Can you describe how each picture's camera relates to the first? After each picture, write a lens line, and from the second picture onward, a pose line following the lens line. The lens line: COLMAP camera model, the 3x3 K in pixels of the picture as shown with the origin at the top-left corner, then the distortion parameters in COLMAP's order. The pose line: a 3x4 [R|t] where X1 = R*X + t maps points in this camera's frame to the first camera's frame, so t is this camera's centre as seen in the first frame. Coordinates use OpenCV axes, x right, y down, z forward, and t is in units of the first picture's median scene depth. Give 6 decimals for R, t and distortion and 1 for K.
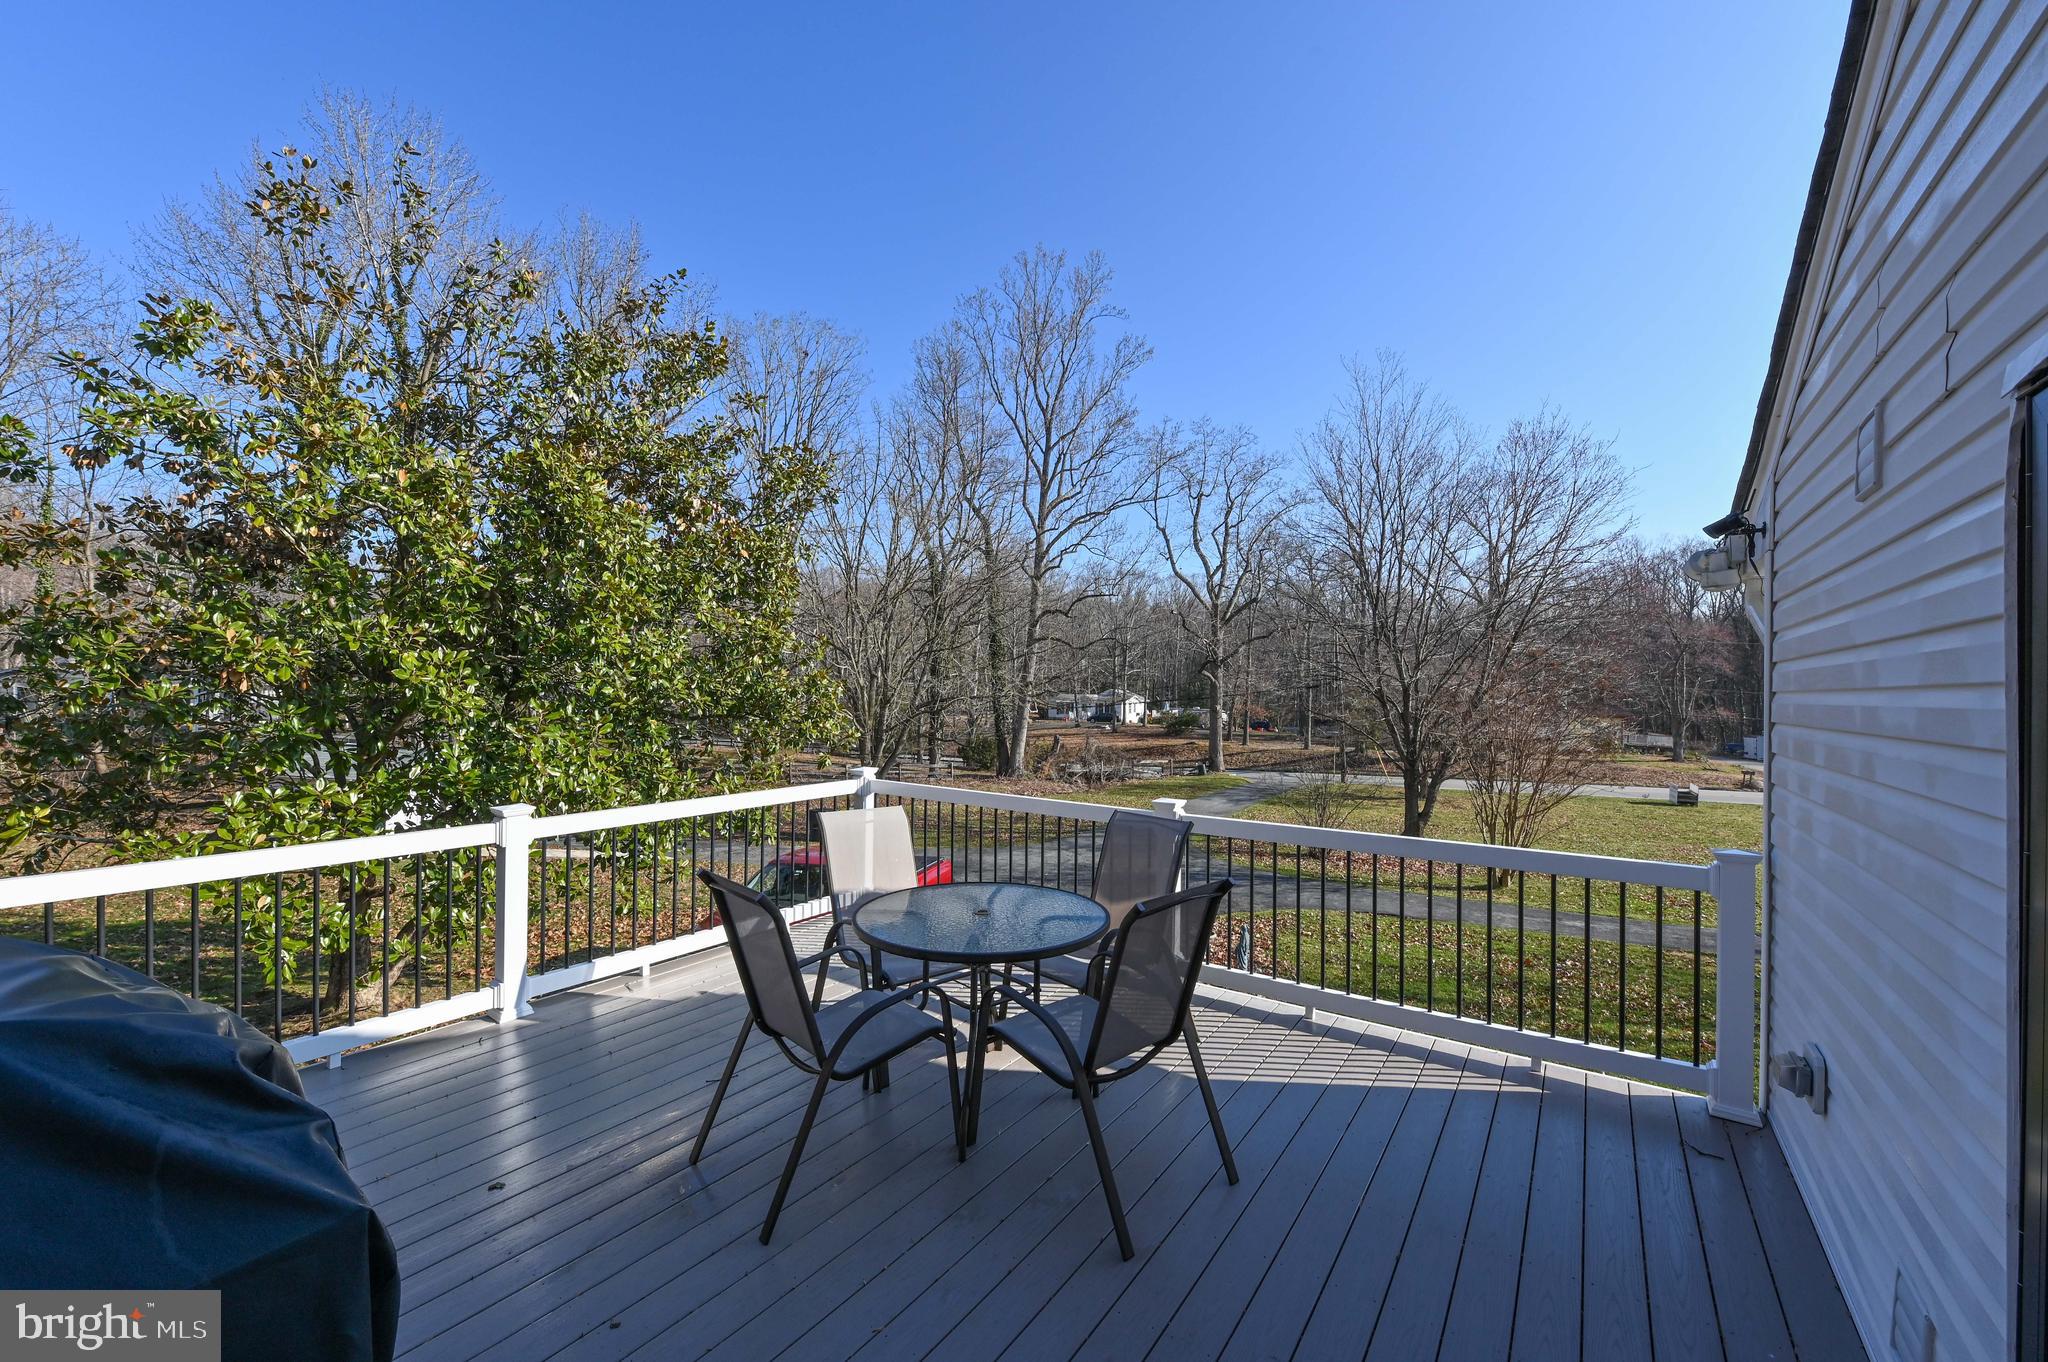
lens RADIAL K [[802.0, 0, 1024.0], [0, 802.0, 681.0], [0, 0, 1]] dist [-0.002151, -0.000326]
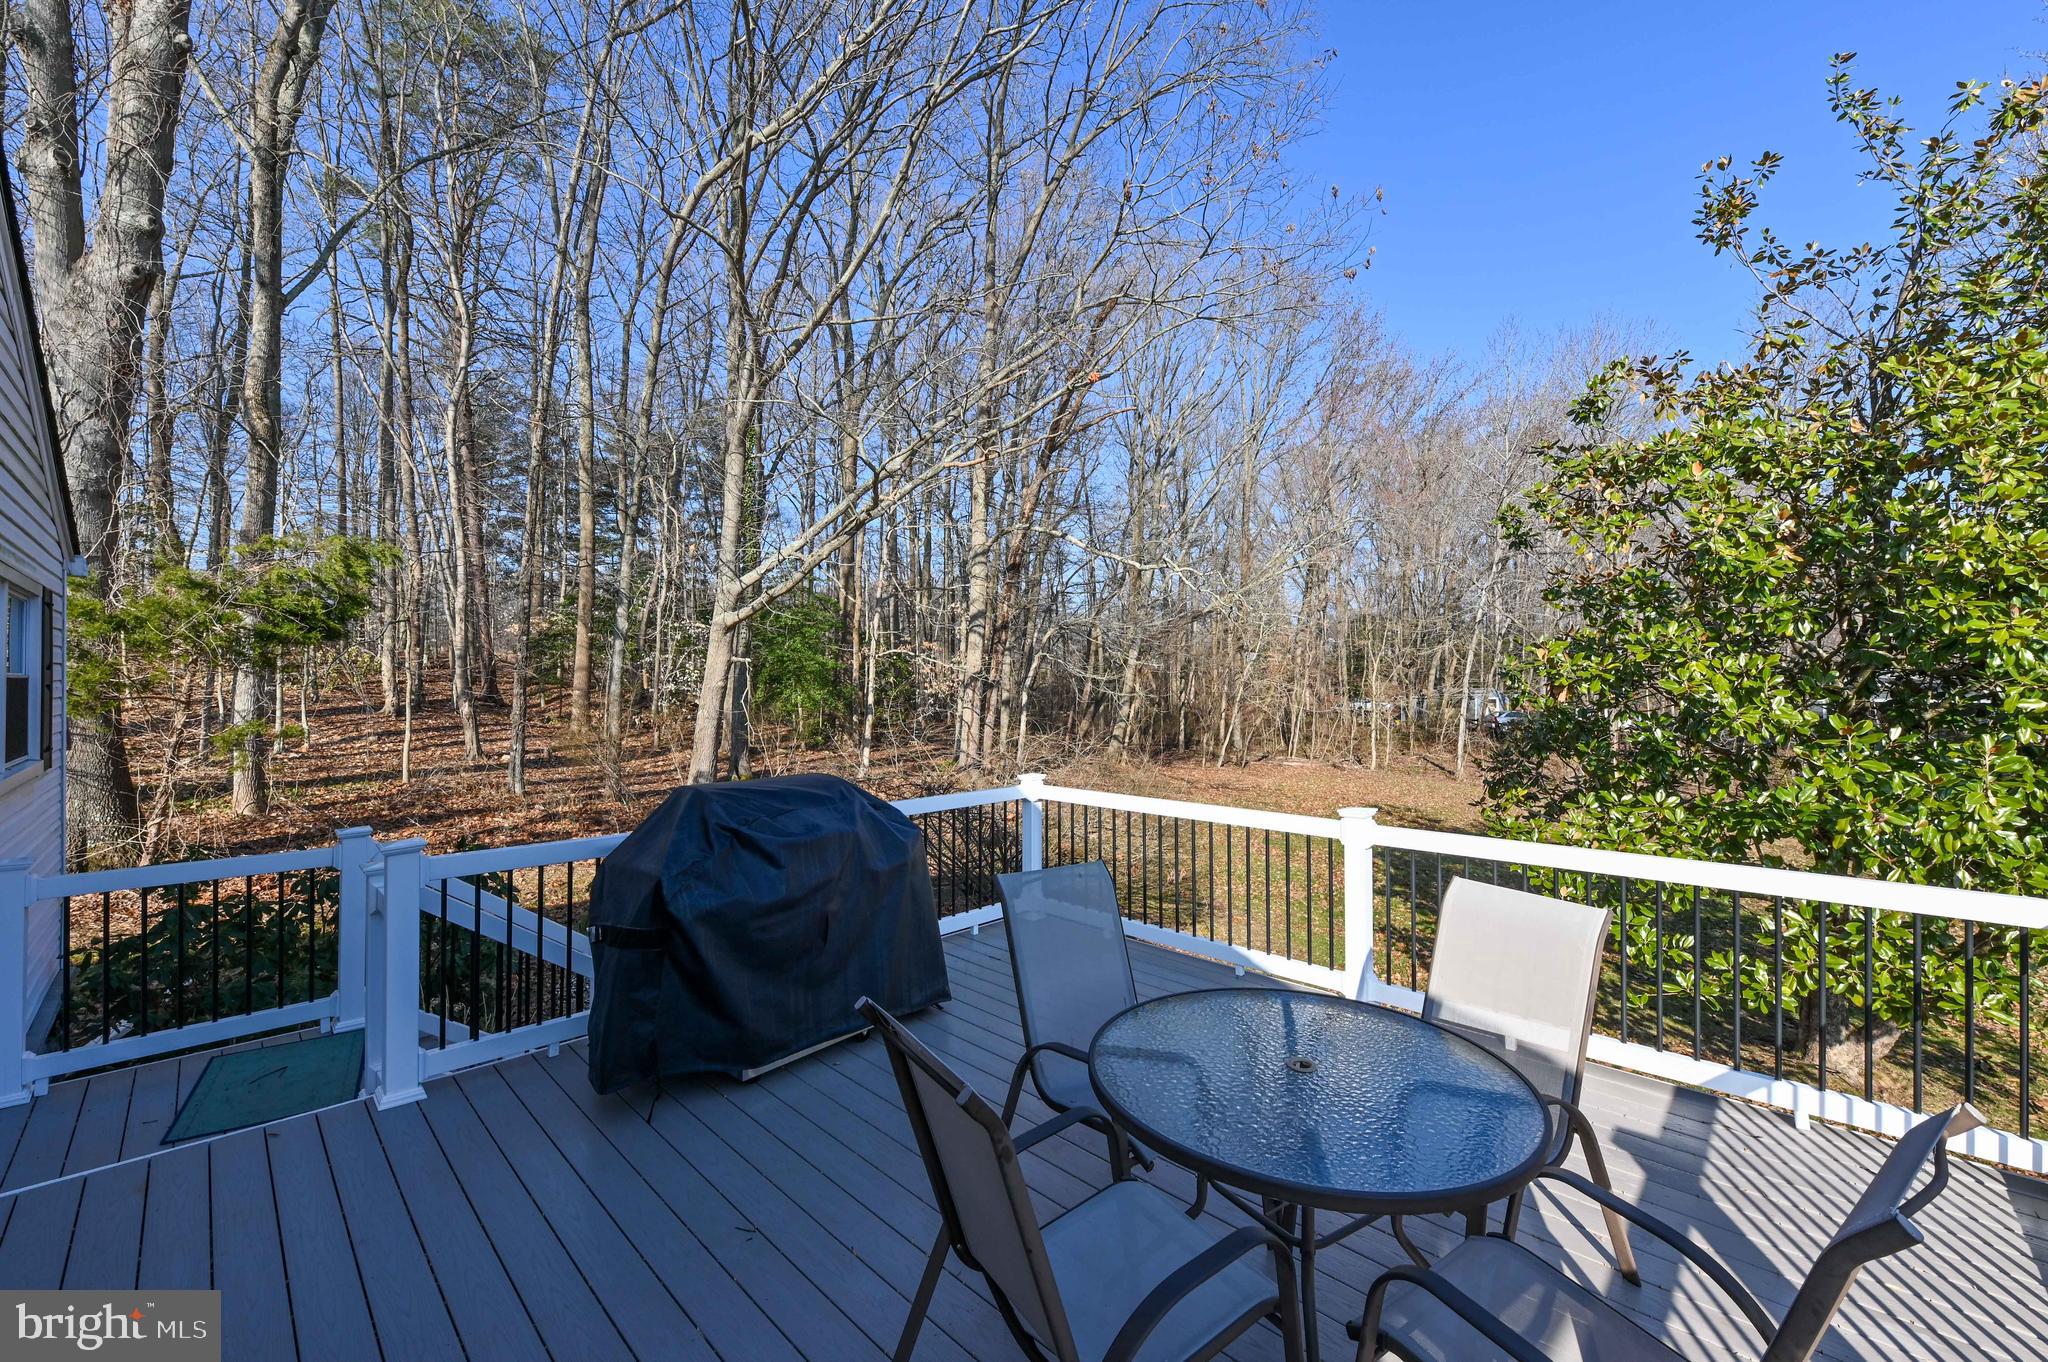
lens RADIAL K [[802.0, 0, 1024.0], [0, 802.0, 681.0], [0, 0, 1]] dist [-0.002151, -0.000326]
pose [[-0.137575, -0.023884, -0.990203, 0.241961], [0.004699, 0.999682, -0.024766, 0.006828], [0.990480, -0.008060, -0.137419, 0.381317]]
